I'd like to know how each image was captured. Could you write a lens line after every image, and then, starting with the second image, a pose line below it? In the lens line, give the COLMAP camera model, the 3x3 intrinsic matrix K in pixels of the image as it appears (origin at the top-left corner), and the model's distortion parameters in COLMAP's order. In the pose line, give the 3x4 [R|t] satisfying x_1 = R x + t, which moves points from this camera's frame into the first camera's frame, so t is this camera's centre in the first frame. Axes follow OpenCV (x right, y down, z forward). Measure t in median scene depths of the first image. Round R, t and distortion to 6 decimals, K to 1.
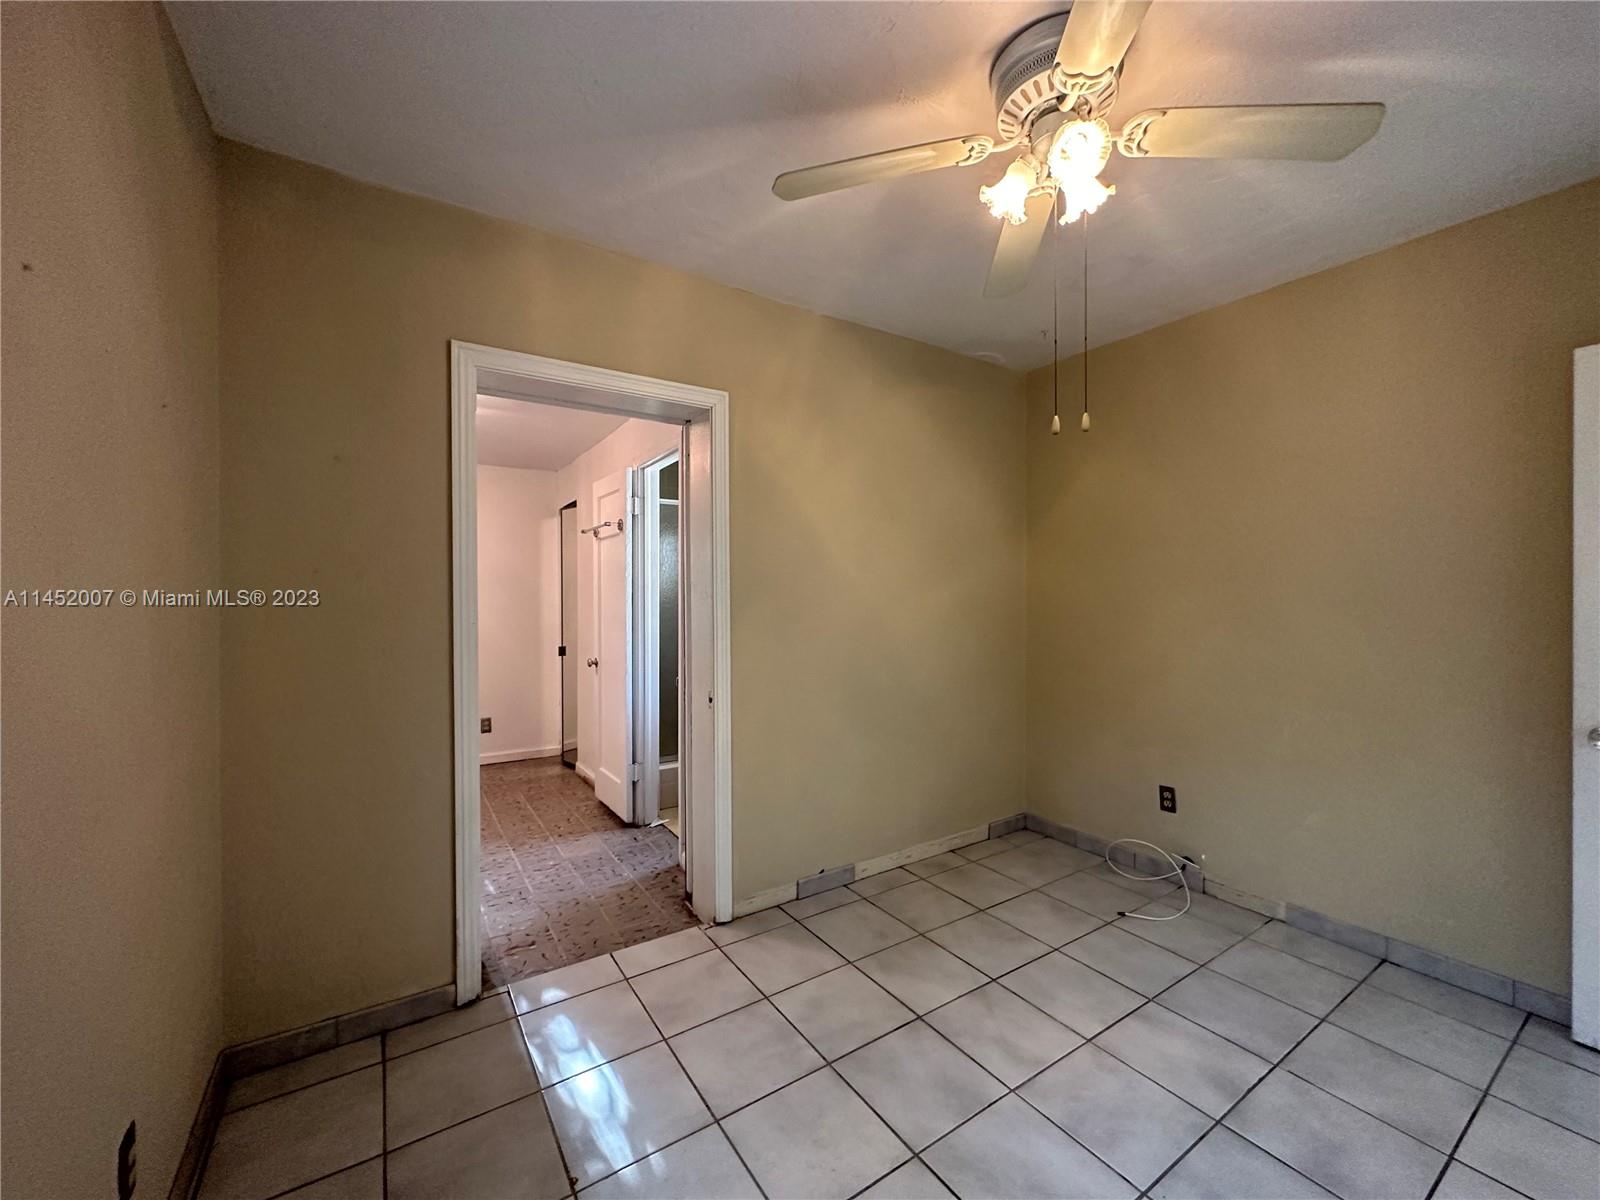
lens RADIAL K [[637.7, 0, 799.0], [0, 637.7, 600.9], [0, 0, 1]] dist [0.000339, 0.000524]
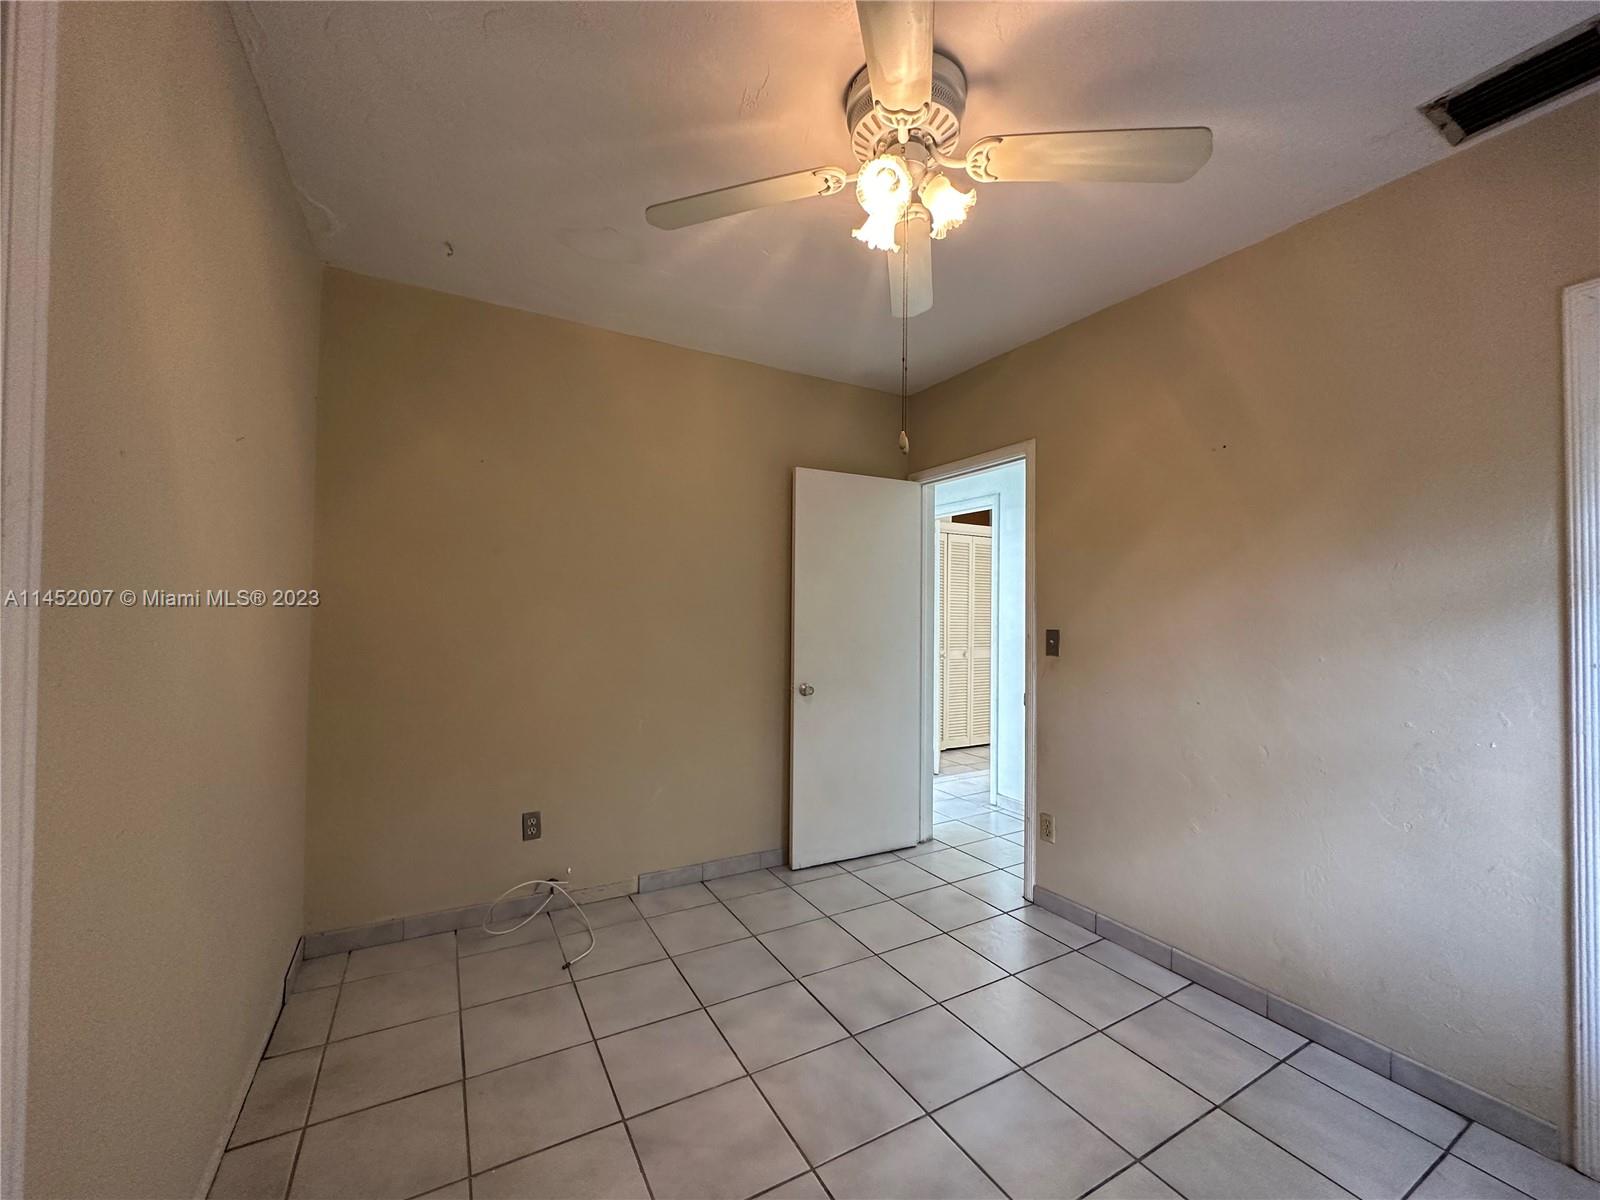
lens RADIAL K [[640.1, 0, 800.0], [0, 640.1, 600.0], [0, 0, 1]] dist [0.000097, 0.000159]
pose [[0.070389, 0.022999, 0.997254, -0.335657], [-0.005795, 0.999727, -0.022647, 0.004031], [-0.997503, -0.004185, 0.070503, 0.572965]]
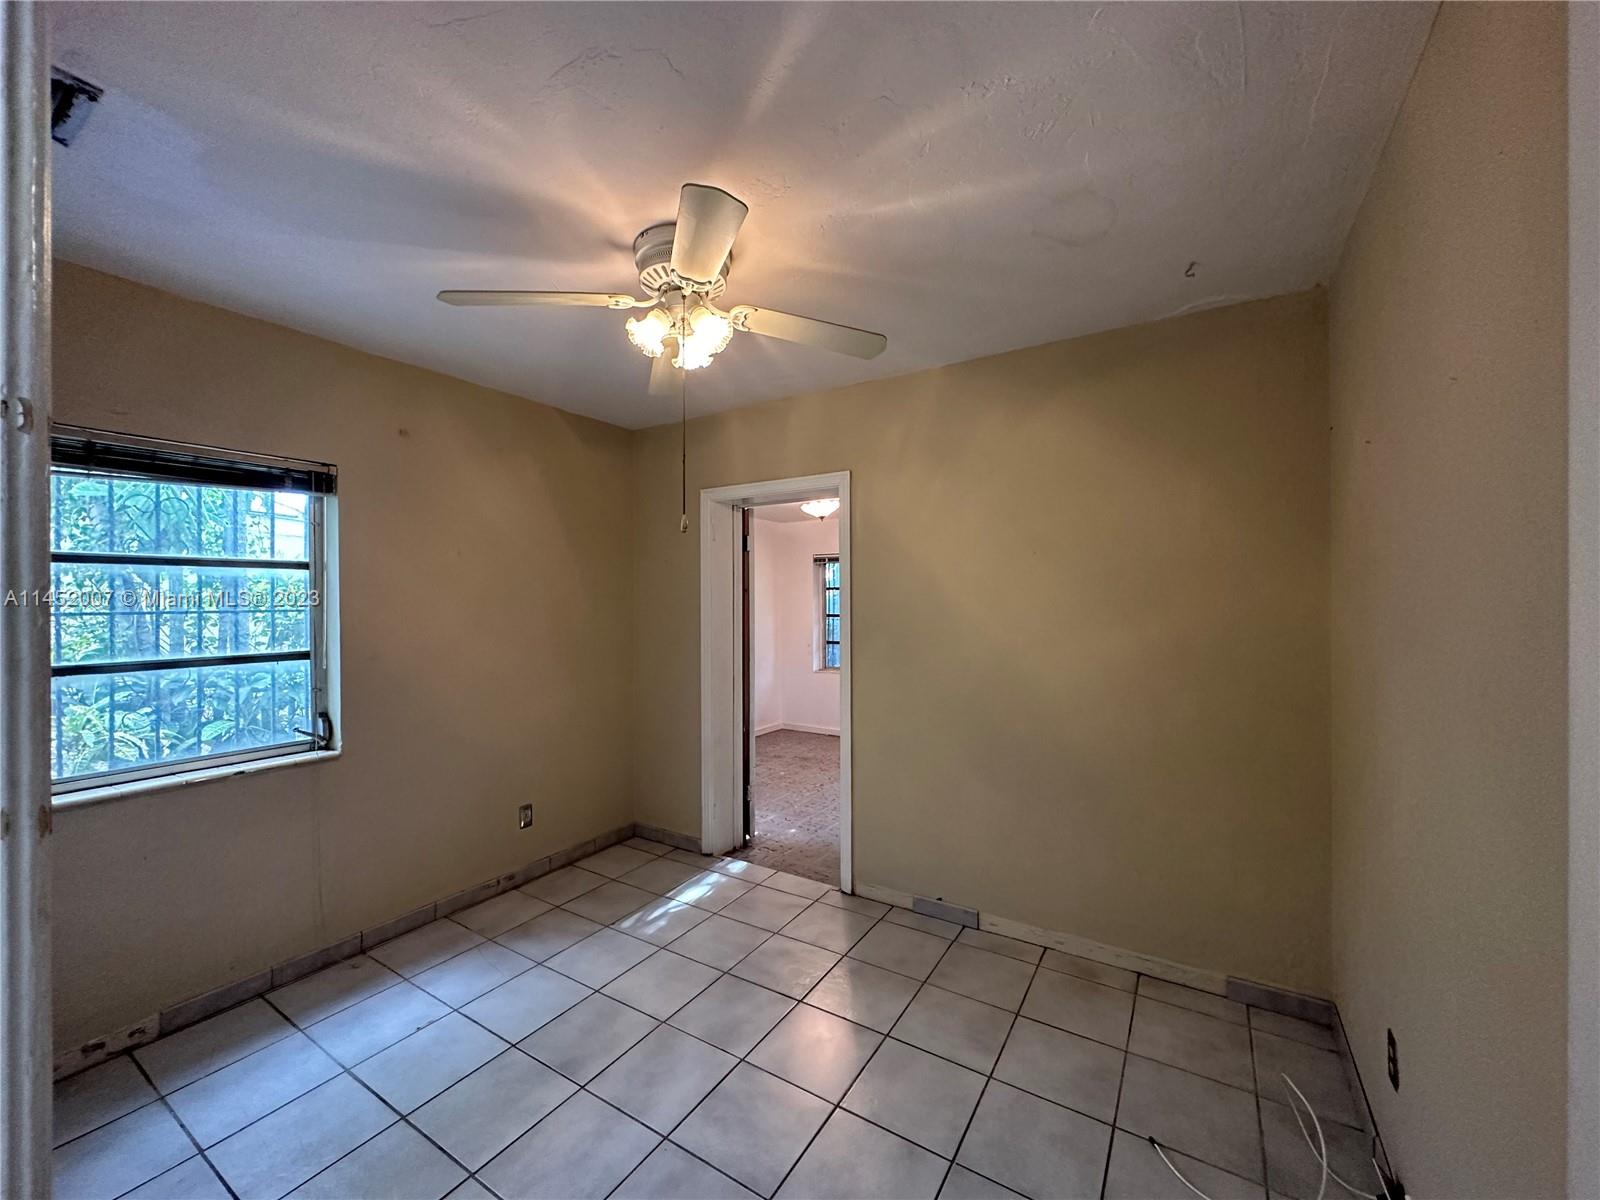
lens RADIAL K [[637.7, 0, 799.0], [0, 637.7, 600.9], [0, 0, 1]] dist [0.000339, 0.000524]
pose [[0.410225, 0.002334, -0.911981, 0.889158], [-0.003584, 0.999993, 0.000947, -0.065129], [0.911977, 0.002880, 0.410230, 0.356228]]
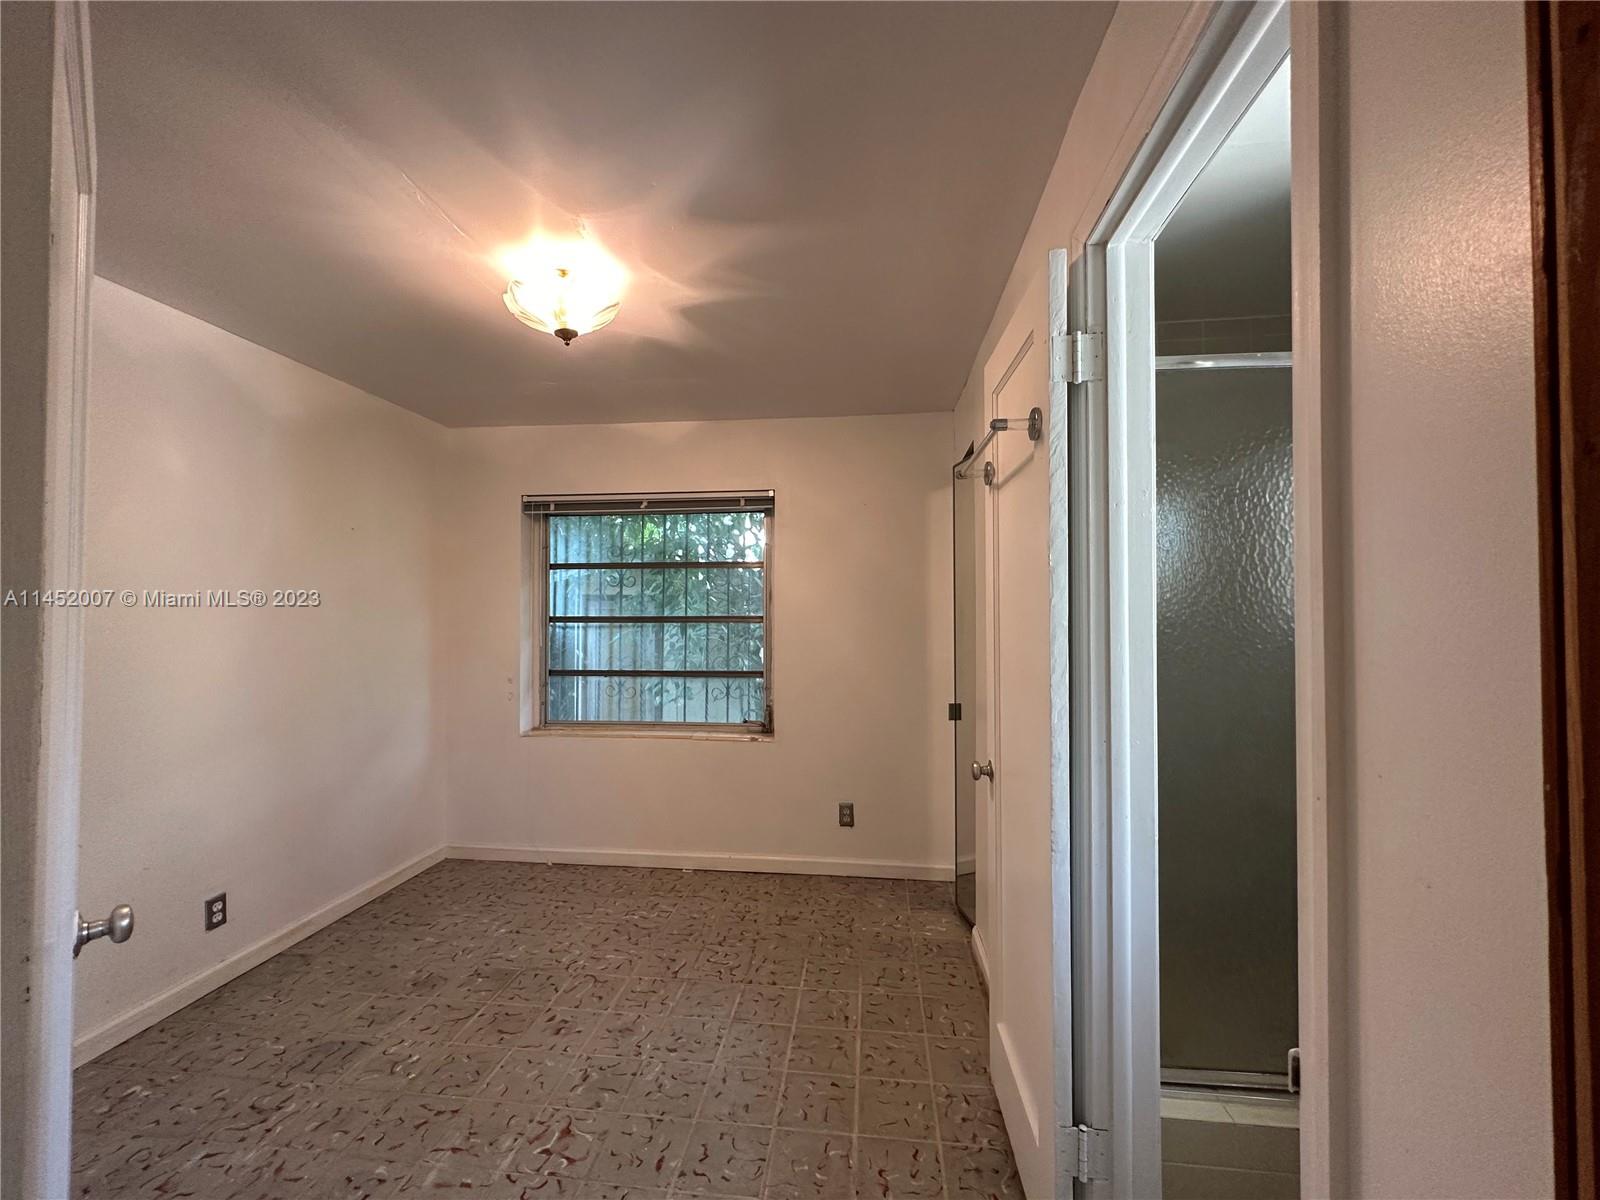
lens RADIAL K [[637.7, 0, 799.0], [0, 637.7, 600.9], [0, 0, 1]] dist [0.000339, 0.000524]
pose [[0.770640, -0.011843, -0.637160, -0.202959], [-0.003639, 0.999729, -0.022984, -0.013093], [0.637260, 0.020031, 0.770389, 0.840251]]
